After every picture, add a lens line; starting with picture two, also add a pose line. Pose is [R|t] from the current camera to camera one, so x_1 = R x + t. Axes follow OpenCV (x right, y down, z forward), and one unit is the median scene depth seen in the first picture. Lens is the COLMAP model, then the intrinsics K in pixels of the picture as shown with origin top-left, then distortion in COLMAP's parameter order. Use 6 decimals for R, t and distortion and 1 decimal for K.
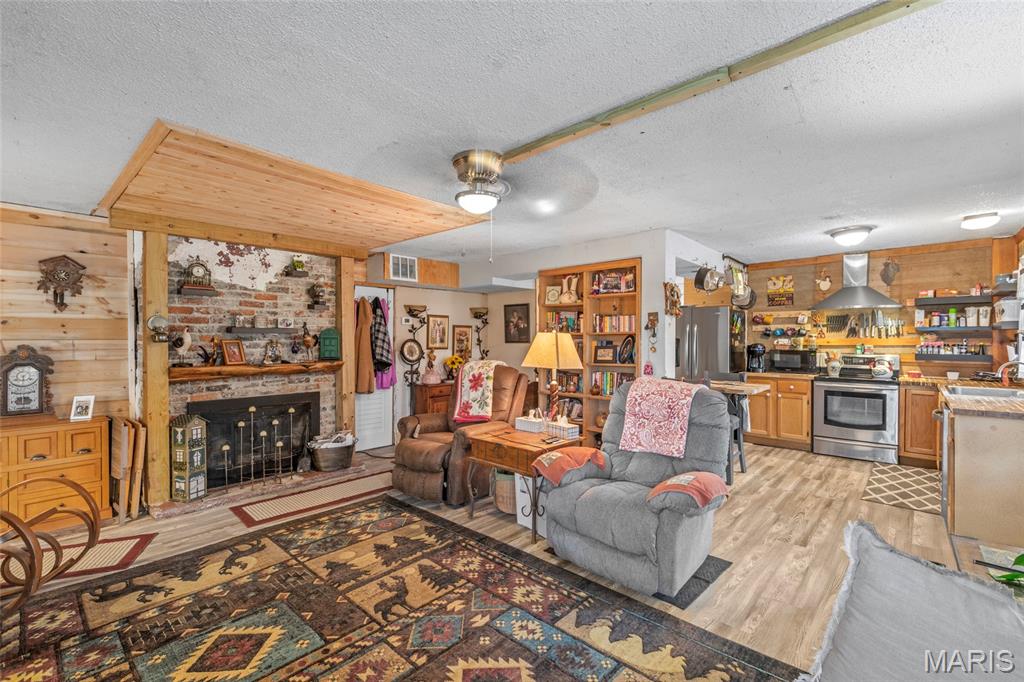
lens RADIAL K [[454.0, 0, 512.7], [0, 454.0, 338.4], [0, 0, 1]] dist [0.000440, -0.000807]
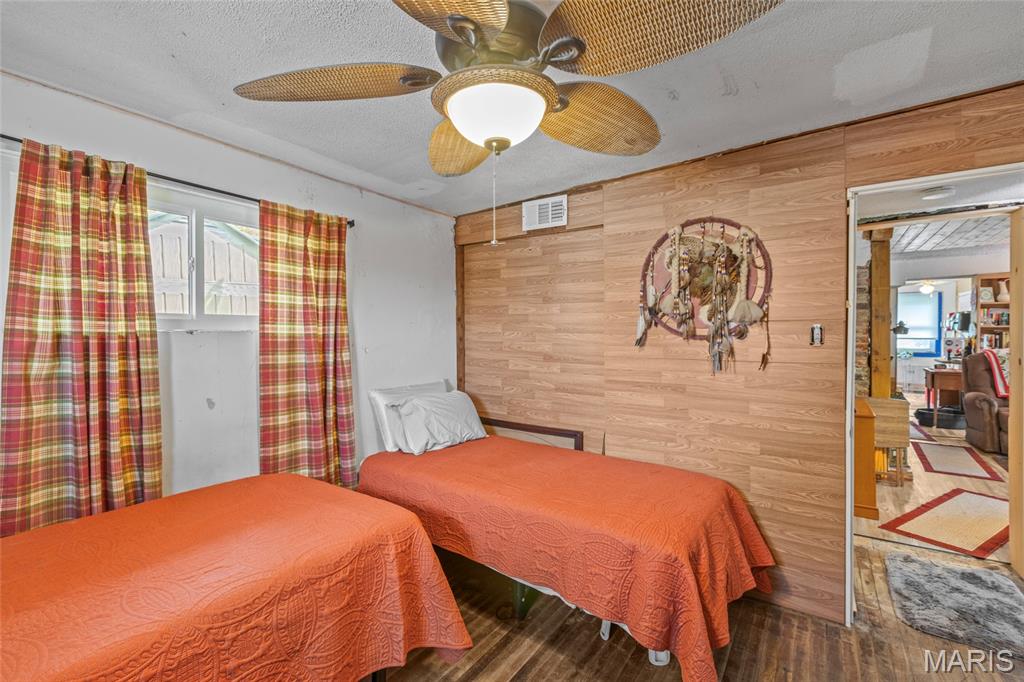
lens RADIAL K [[454.0, 0, 511.0], [0, 454.0, 333.1], [0, 0, 1]] dist [0.000440, -0.000807]
pose [[0.993119, -0.000557, 0.117109, -1.647770], [-0.000428, 0.999965, 0.008384, -0.002397], [-0.117110, -0.008376, 0.993084, -0.069116]]
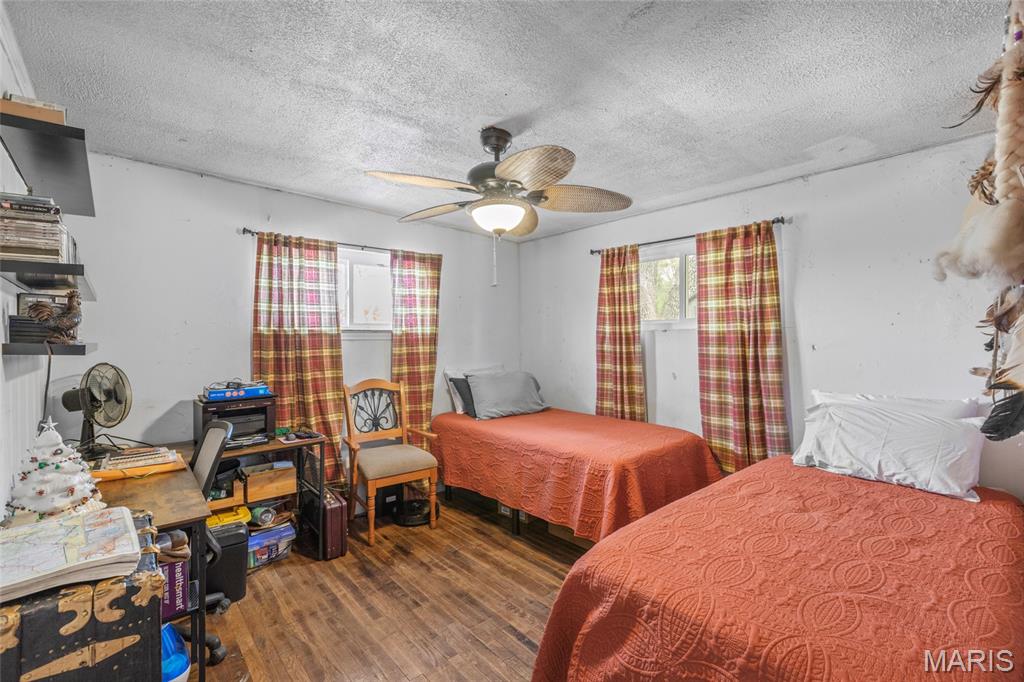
lens RADIAL K [[454.0, 0, 509.5], [0, 454.0, 327.7], [0, 0, 1]] dist [0.000440, -0.000807]
pose [[-0.142191, -0.016772, -0.989697, -1.093018], [0.022545, 0.999542, -0.020178, 0.005635], [0.989582, -0.025182, -0.141748, 0.304673]]
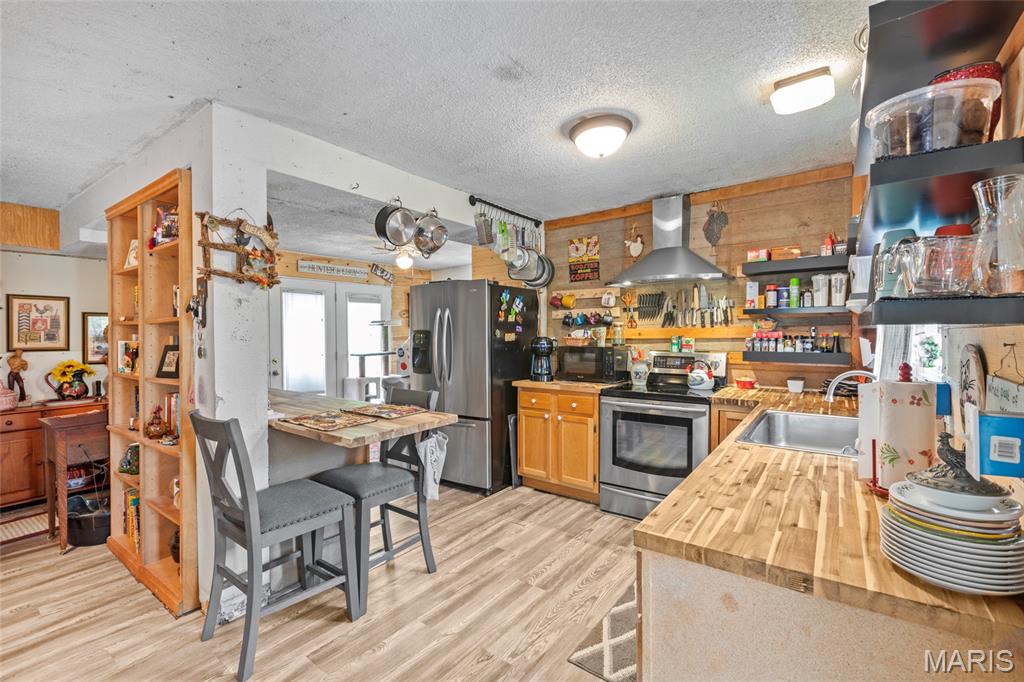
lens RADIAL K [[454.0, 0, 513.7], [0, 454.0, 334.0], [0, 0, 1]] dist [0.000440, -0.000807]
pose [[0.995854, -0.008652, 0.090552, 0.632938], [0.008296, 0.999956, 0.004315, 0.005271], [-0.090585, -0.003546, 0.995882, 0.497396]]
